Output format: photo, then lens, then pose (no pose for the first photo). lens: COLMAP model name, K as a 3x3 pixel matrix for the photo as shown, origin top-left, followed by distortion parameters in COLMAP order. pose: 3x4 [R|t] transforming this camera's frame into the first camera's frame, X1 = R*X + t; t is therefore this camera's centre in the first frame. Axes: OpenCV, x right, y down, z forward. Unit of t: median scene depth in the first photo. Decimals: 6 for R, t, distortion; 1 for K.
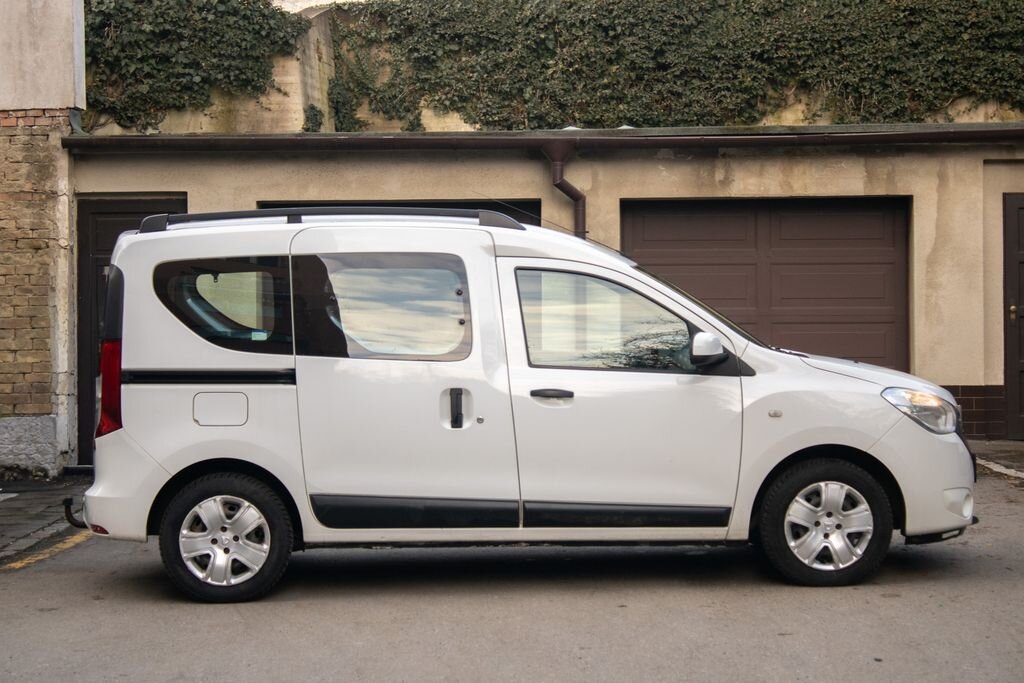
lens RADIAL K [[2404.1, 0, 510.7], [0, 2404.1, 342.7], [0, 0, 1]] dist [0.102728, 0.229894]
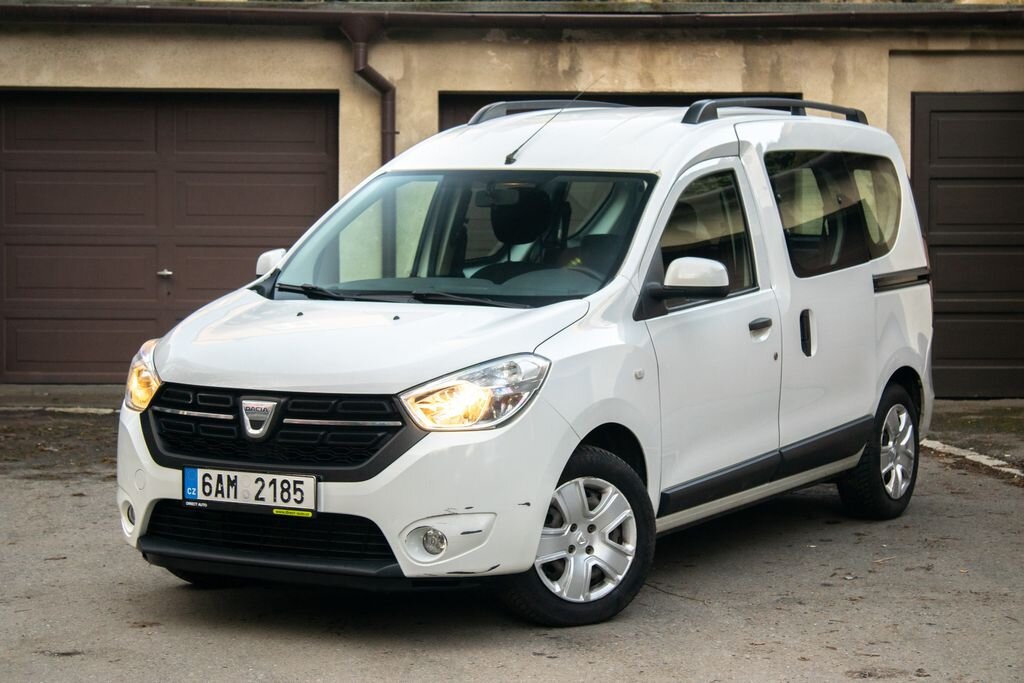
lens RADIAL K [[2429.2, 0, 512.0], [0, 2429.2, 341.5], [0, 0, 1]] dist [0.082088, 0.243736]
pose [[0.996455, 0.007741, 0.083775, 0.002916], [-0.010589, 0.999379, 0.033600, -0.004516], [-0.083463, -0.034368, 0.995918, 0.196131]]
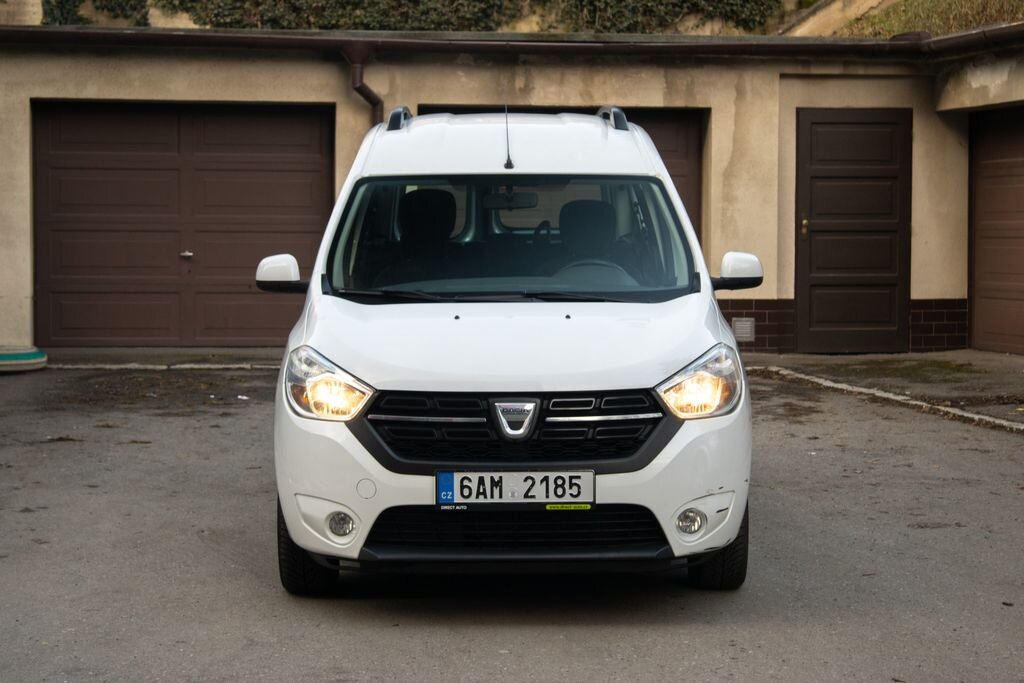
lens RADIAL K [[2277.2, 0, 512.0], [0, 2277.2, 341.5], [0, 0, 1]] dist [0.054839, 0.536321]
pose [[0.980054, 0.001323, 0.198729, -0.100262], [-0.009190, 0.999210, 0.038672, -0.000332], [-0.198521, -0.039727, 0.979291, 0.091046]]
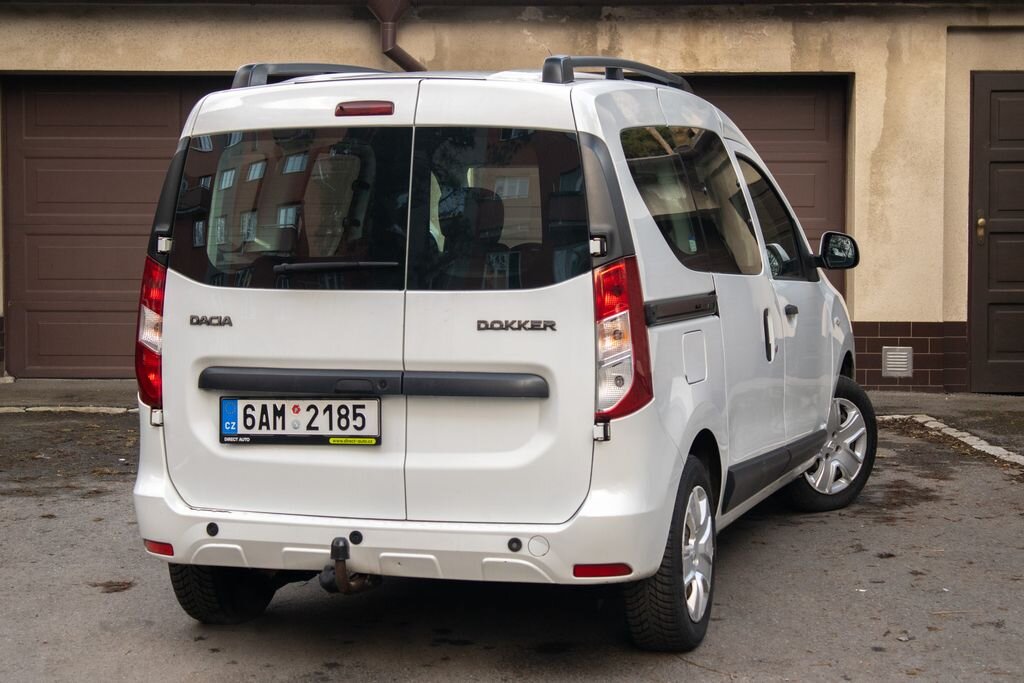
lens RADIAL K [[2196.0, 0, 512.0], [0, 2196.0, 341.5], [0, 0, 1]] dist [0.058854, 0.108922]
pose [[0.998945, 0.005578, 0.045590, 0.027089], [-0.007773, 0.998811, 0.048118, -0.008723], [-0.045268, -0.048422, 0.997801, 0.305181]]
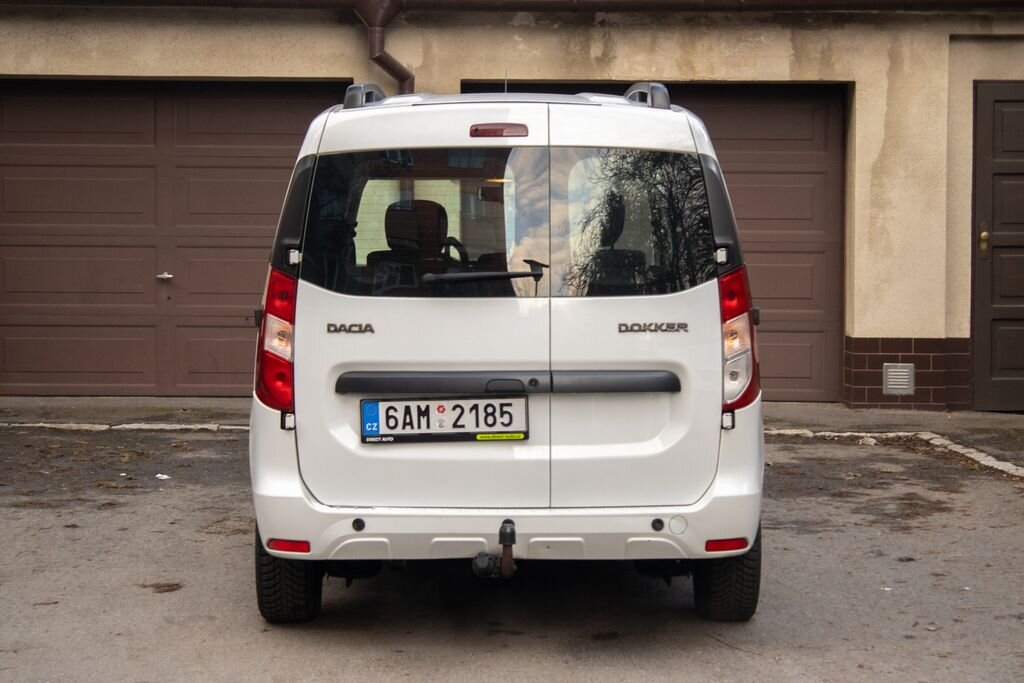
lens RADIAL K [[2517.7, 0, 512.0], [0, 2517.7, 341.5], [0, 0, 1]] dist [0.126767, -0.173302]
pose [[0.996745, 0.007641, 0.080254, -0.000250], [-0.010601, 0.999277, 0.036522, -0.008367], [-0.079917, -0.037254, 0.996105, 0.230519]]
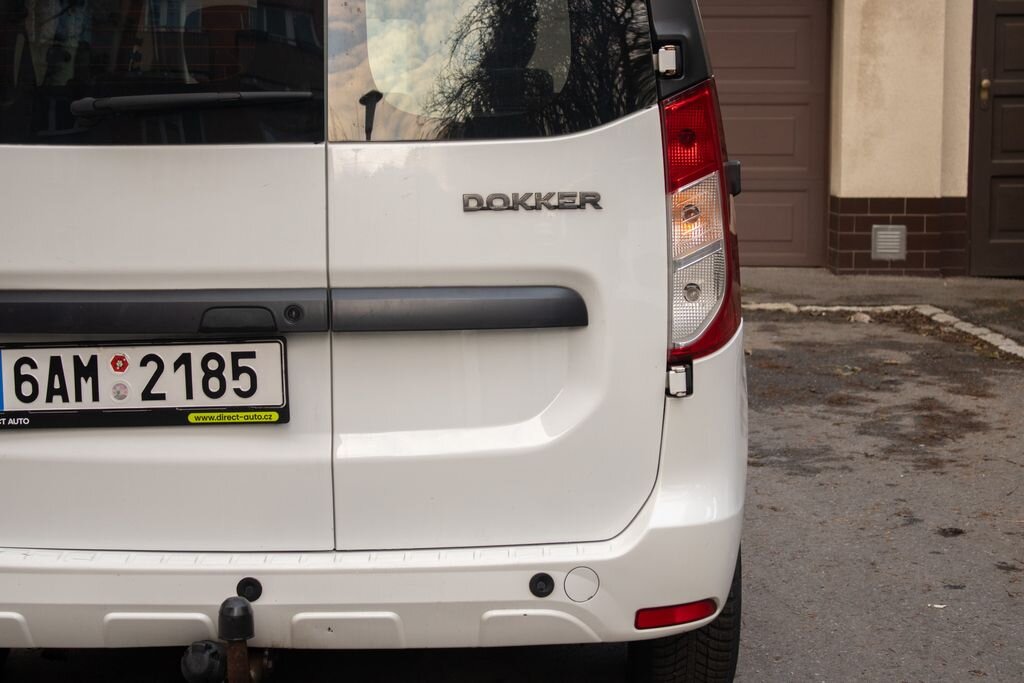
lens RADIAL K [[1838.3, 0, 512.0], [0, 1838.3, 341.5], [0, 0, 1]] dist [0.035456, -0.008100]
pose [[0.998328, -0.002368, 0.057760, 0.044945], [-0.004424, 0.993103, 0.117164, -0.002292], [-0.057639, -0.117224, 0.991431, 0.484145]]
